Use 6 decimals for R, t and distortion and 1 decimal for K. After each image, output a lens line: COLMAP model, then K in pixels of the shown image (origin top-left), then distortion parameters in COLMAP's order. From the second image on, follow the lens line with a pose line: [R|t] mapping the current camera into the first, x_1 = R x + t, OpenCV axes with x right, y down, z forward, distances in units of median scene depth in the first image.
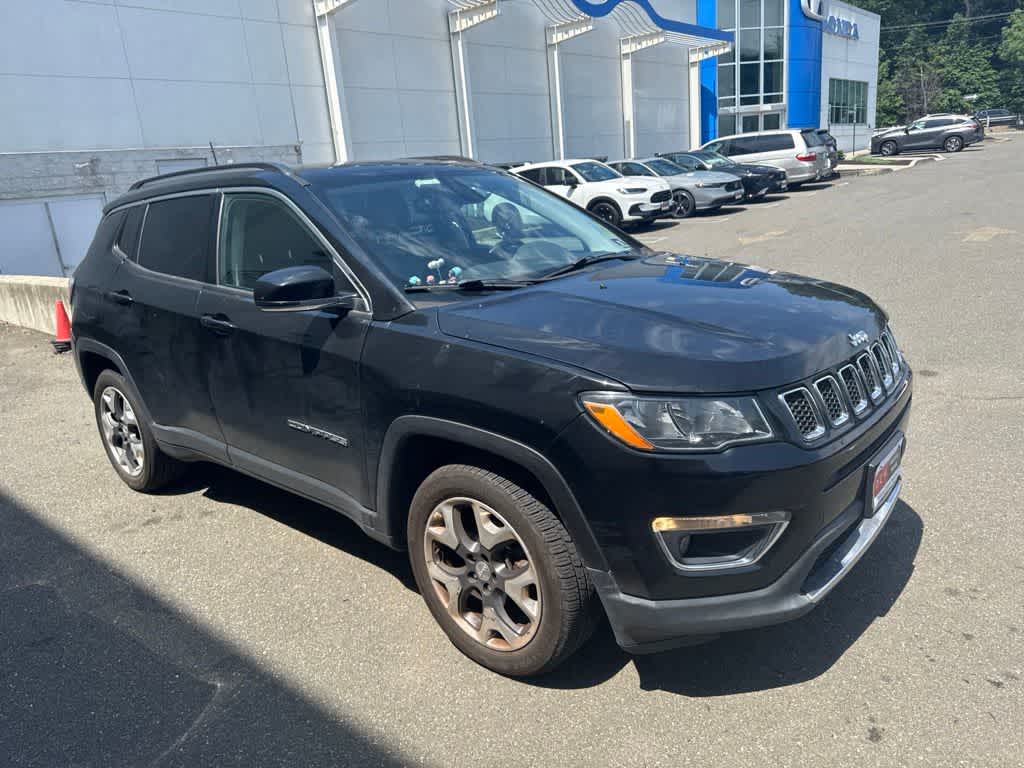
lens RADIAL K [[731.8, 0, 520.8], [0, 731.8, 391.8], [0, 0, 1]] dist [0.033759, -0.026867]
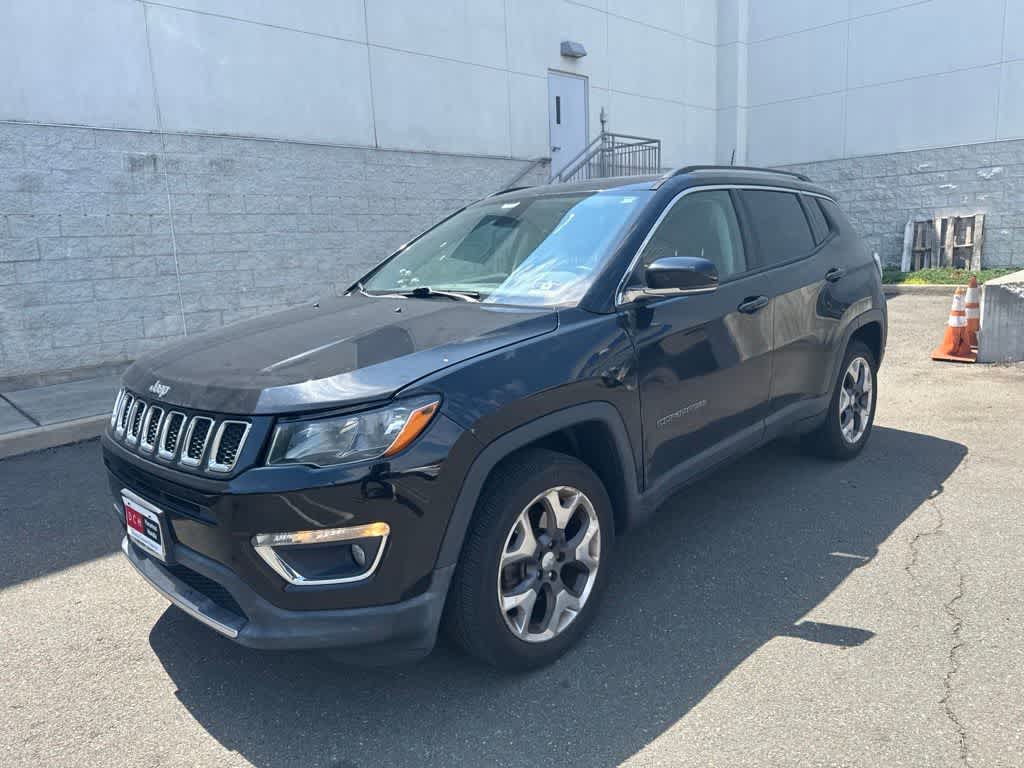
lens RADIAL K [[727.0, 0, 520.2], [0, 727.0, 388.5], [0, 0, 1]] dist [0.033551, -0.035067]
pose [[-0.042569, 0.281608, -0.958585, 0.790317], [-0.227616, 0.931490, 0.283756, -0.267699], [0.972820, 0.230268, 0.024445, 0.818873]]
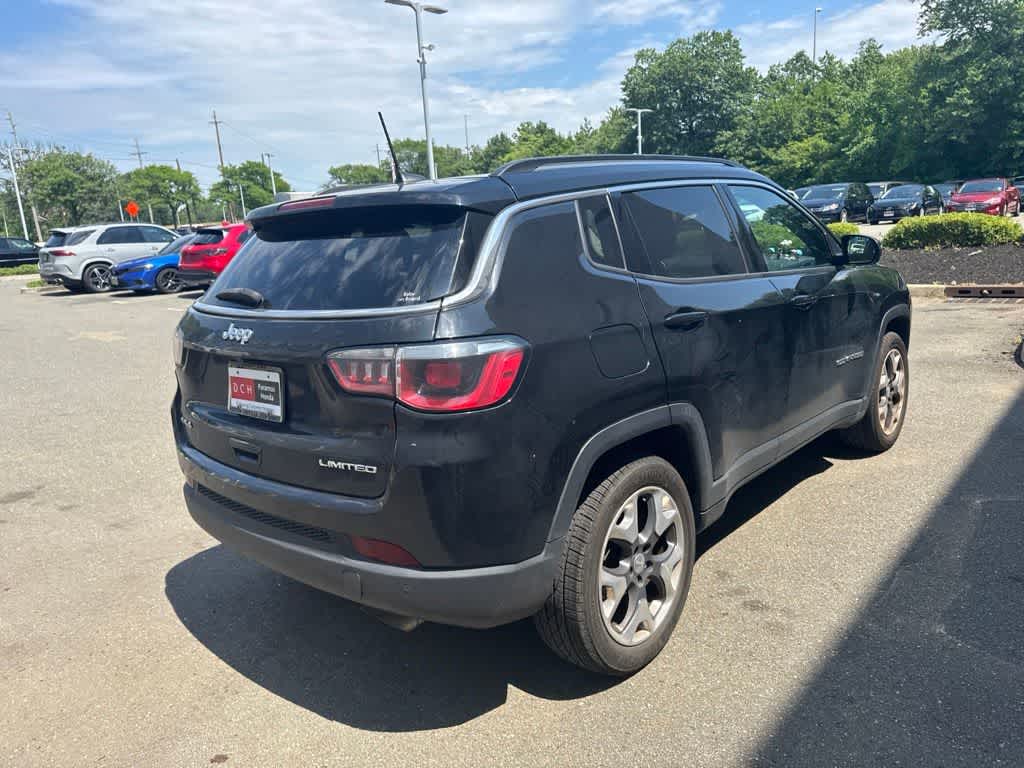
lens RADIAL K [[727.0, 0, 522.5], [0, 727.0, 379.2], [0, 0, 1]] dist [0.033551, -0.035067]
pose [[0.011912, -0.134991, 0.990775, -1.093230], [0.345587, 0.930343, 0.122603, -0.190313], [-0.938311, 0.340939, 0.057734, 1.004857]]
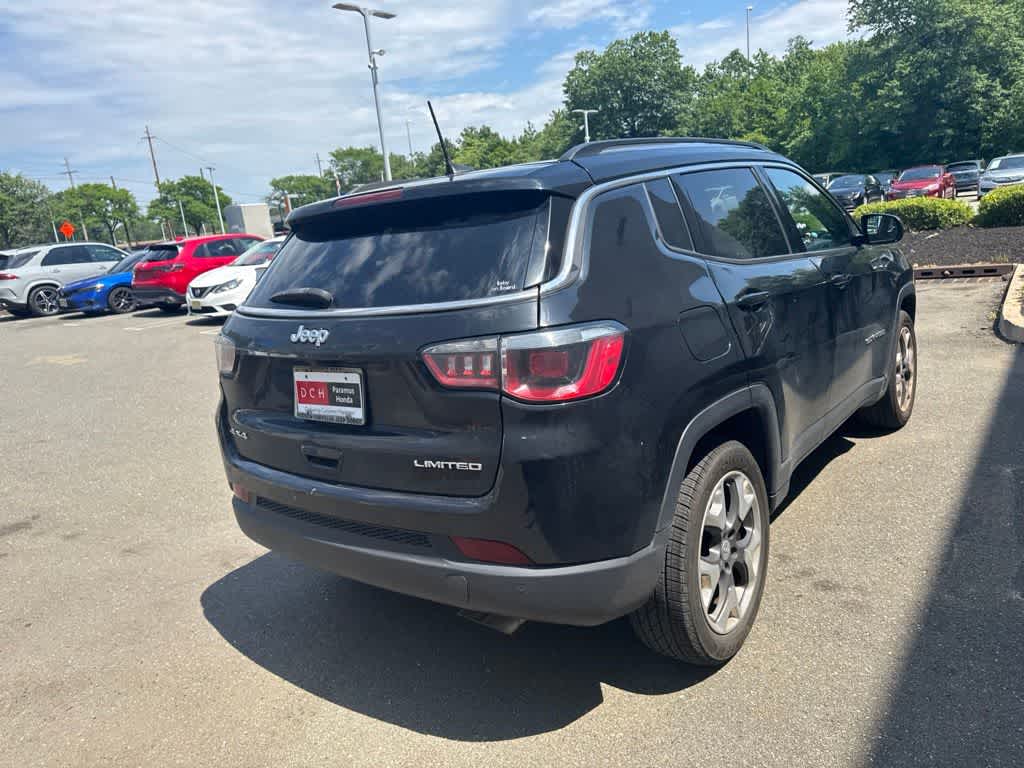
lens RADIAL K [[727.0, 0, 518.1], [0, 727.0, 379.3], [0, 0, 1]] dist [0.033551, -0.035067]
pose [[-0.054155, -0.127902, 0.990307, -1.075793], [0.386562, 0.911745, 0.138894, -0.214837], [-0.920672, 0.390337, 0.000066, 1.101442]]
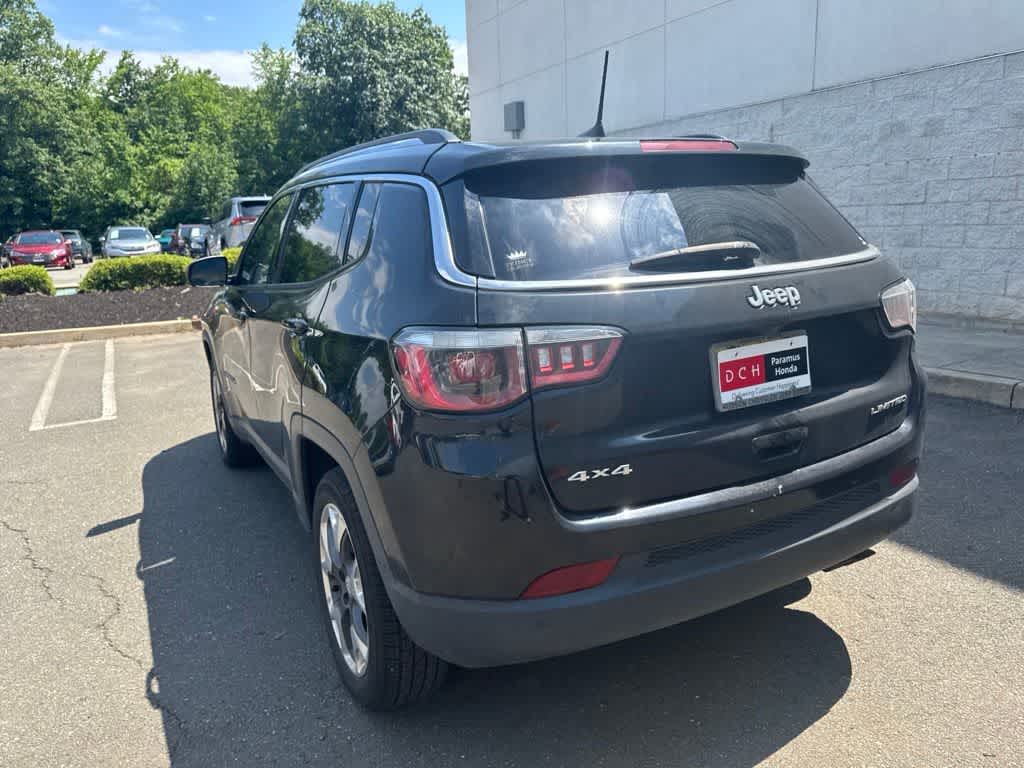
lens RADIAL K [[727.0, 0, 507.4], [0, 727.0, 381.7], [0, 0, 1]] dist [0.033551, -0.035067]
pose [[-0.929686, 0.041210, 0.366042, -0.554116], [0.209618, 0.876318, 0.433736, -0.403849], [-0.302895, 0.479967, -0.823339, 1.653112]]
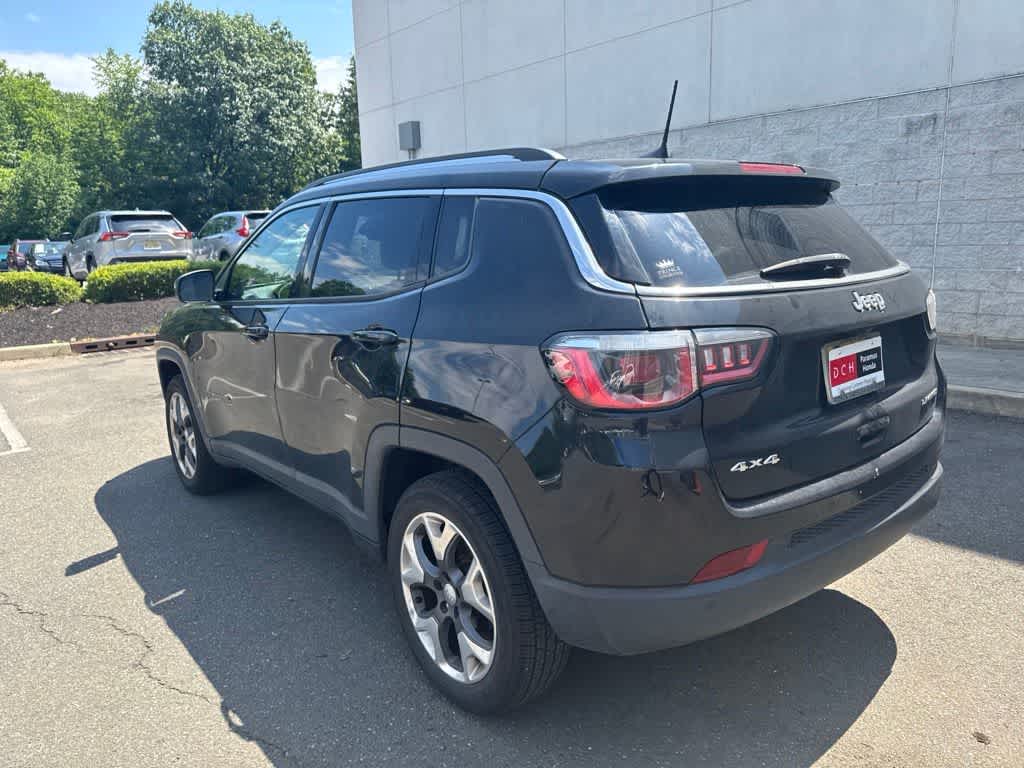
lens RADIAL K [[727.0, 0, 510.4], [0, 727.0, 381.3], [0, 0, 1]] dist [0.033551, -0.035067]
pose [[-0.979607, 0.075614, 0.186154, -0.397100], [0.152509, 0.883012, 0.443882, -0.434989], [-0.130812, 0.463219, -0.876536, 1.712084]]
